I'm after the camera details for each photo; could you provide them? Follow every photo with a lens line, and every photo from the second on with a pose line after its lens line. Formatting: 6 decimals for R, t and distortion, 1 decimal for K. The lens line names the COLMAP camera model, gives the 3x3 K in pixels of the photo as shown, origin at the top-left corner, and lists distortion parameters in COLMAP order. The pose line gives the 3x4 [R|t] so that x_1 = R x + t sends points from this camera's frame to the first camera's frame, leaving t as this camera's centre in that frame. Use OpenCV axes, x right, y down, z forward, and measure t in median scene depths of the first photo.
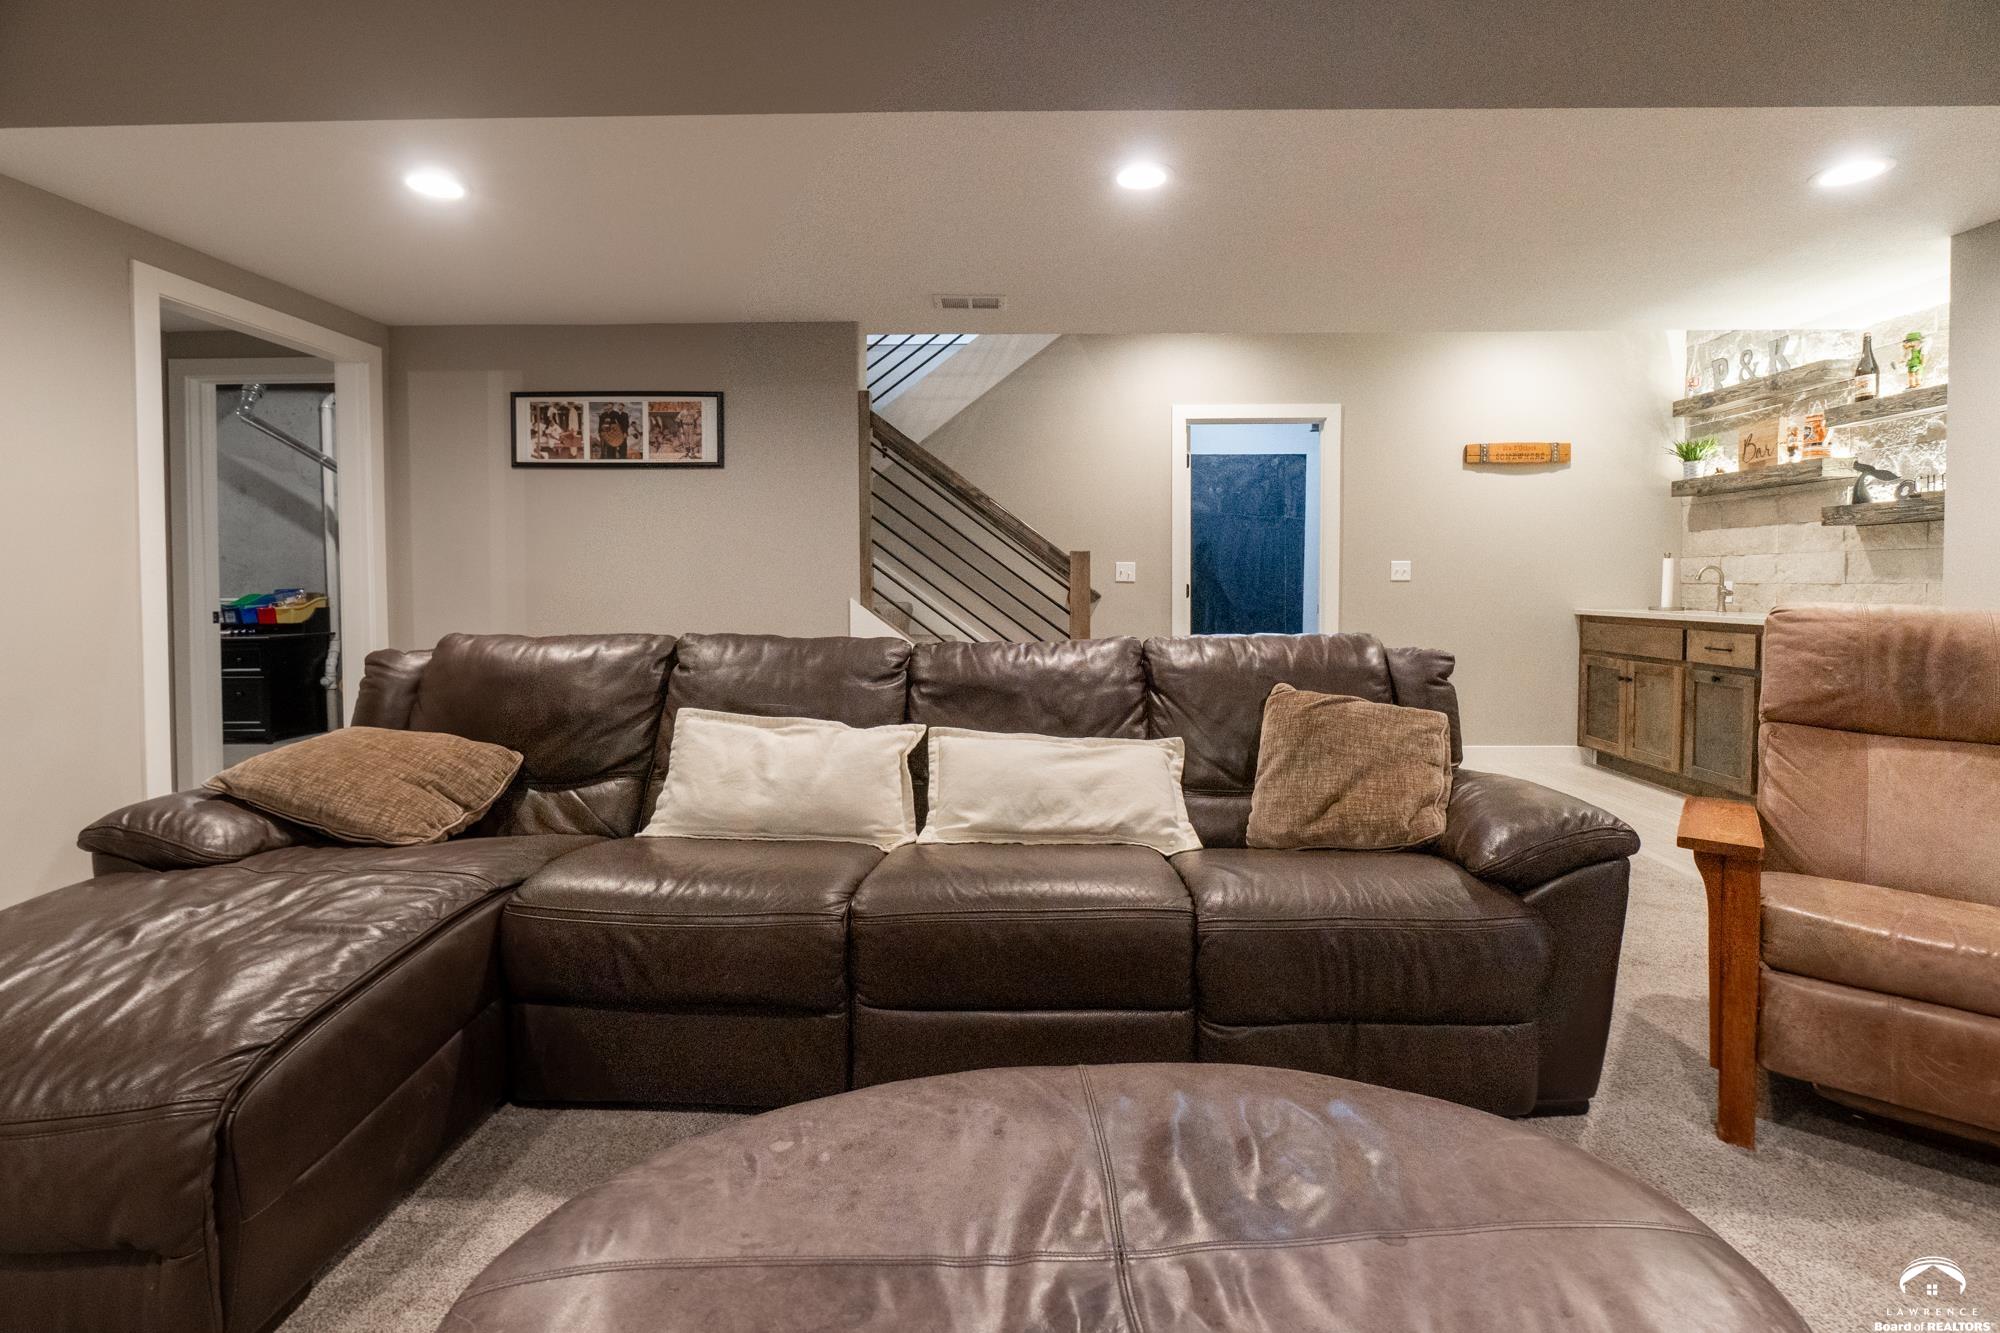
lens RADIAL K [[917.4, 0, 1030.3], [0, 917.4, 611.9], [0, 0, 1]] dist [-0.013700, -0.000401]
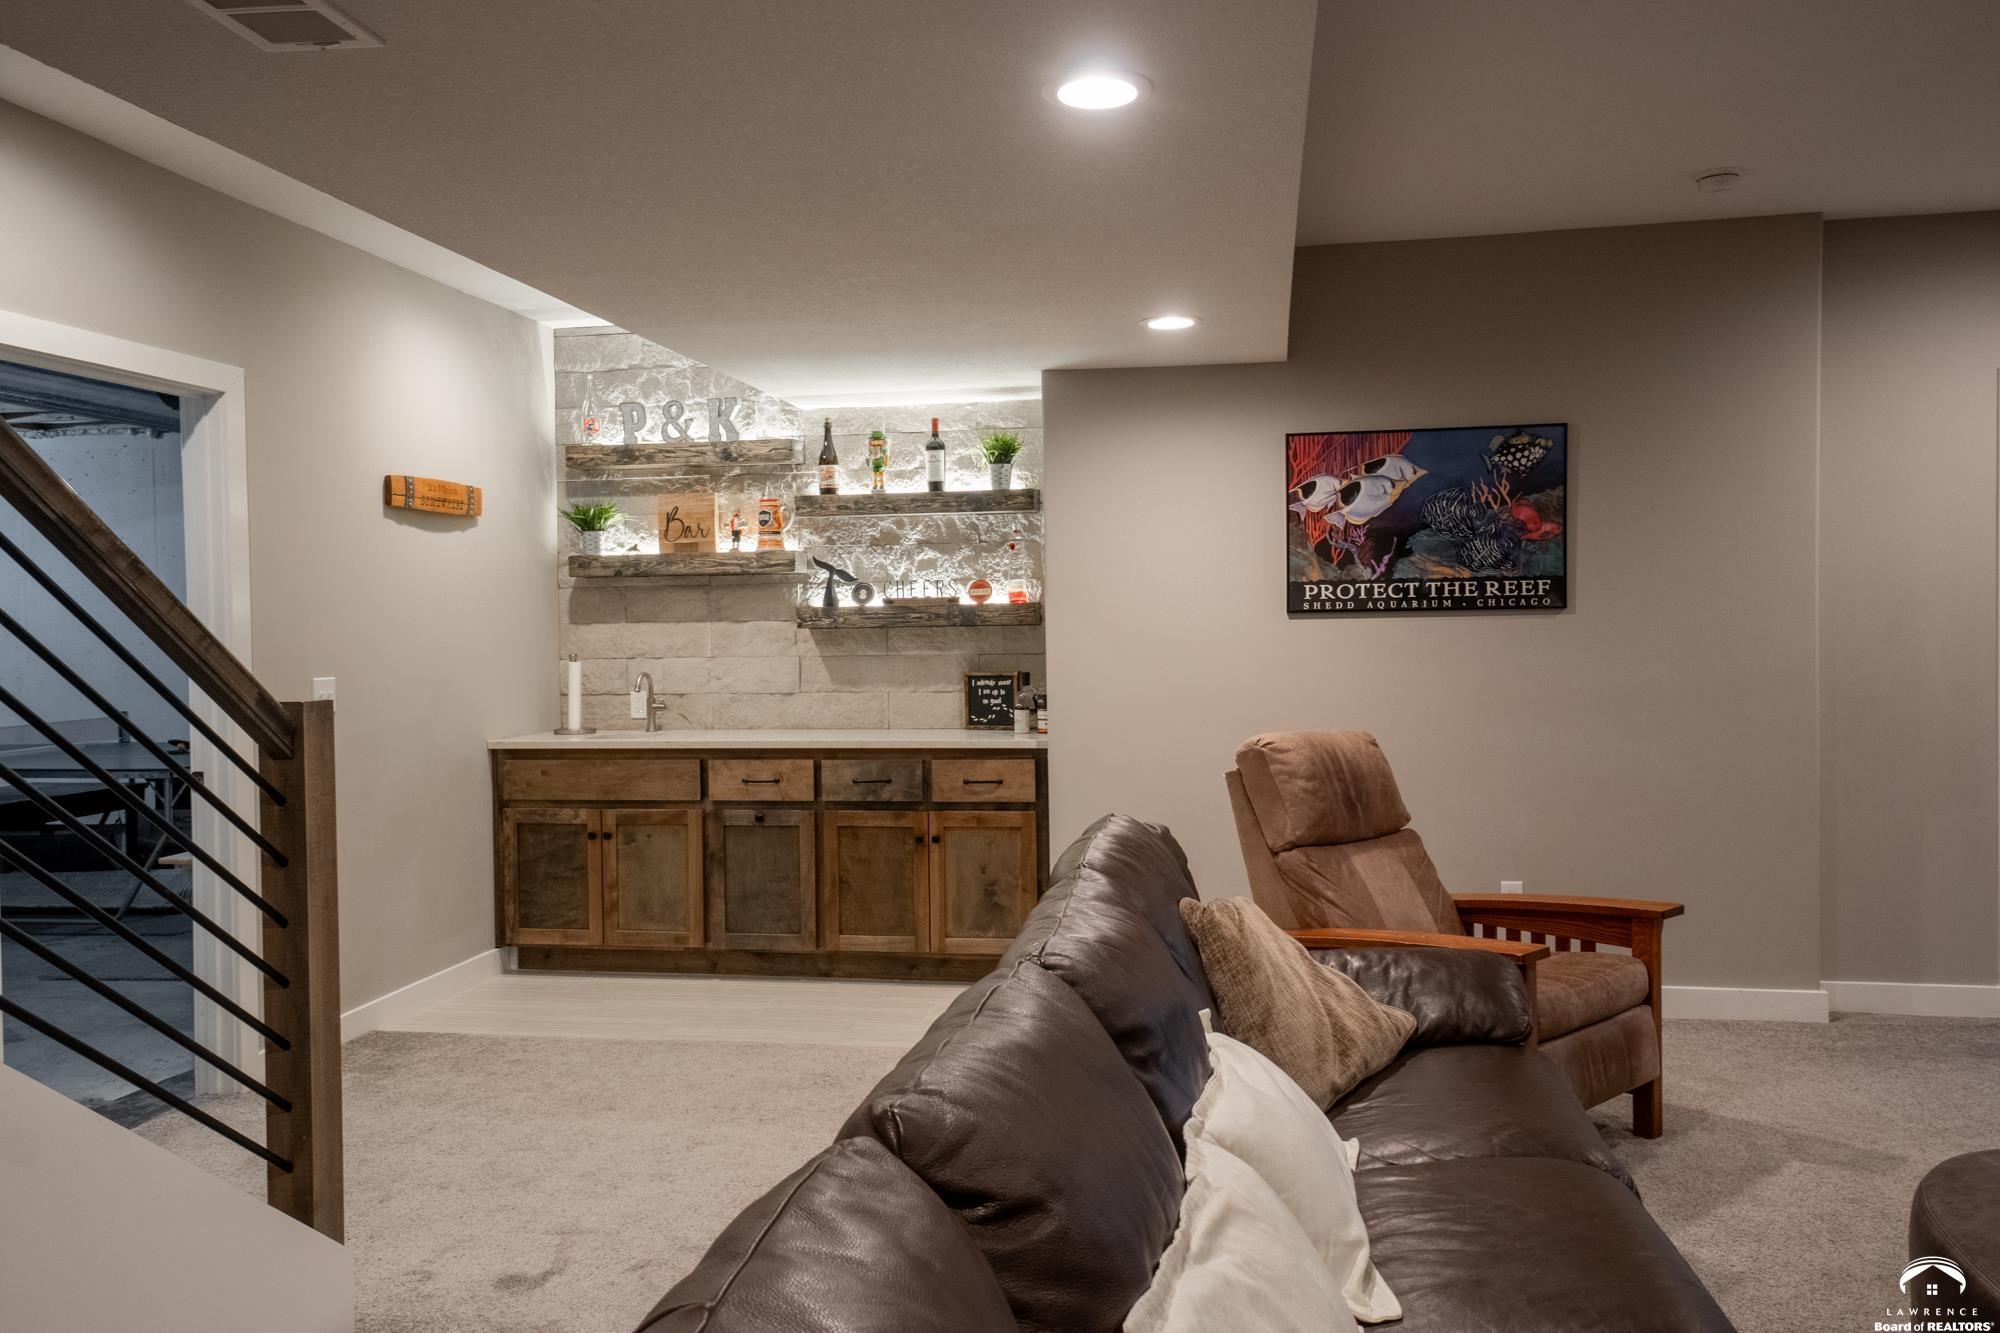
lens RADIAL K [[1479.3, 0, 999.2], [0, 1479.3, 650.2], [0, 0, 1]] dist [0.000545, -0.000421]
pose [[0.127946, -0.015928, 0.991653, -0.475972], [0.043557, 0.998997, 0.010426, -0.073507], [-0.990824, 0.041859, 0.128511, 0.572602]]
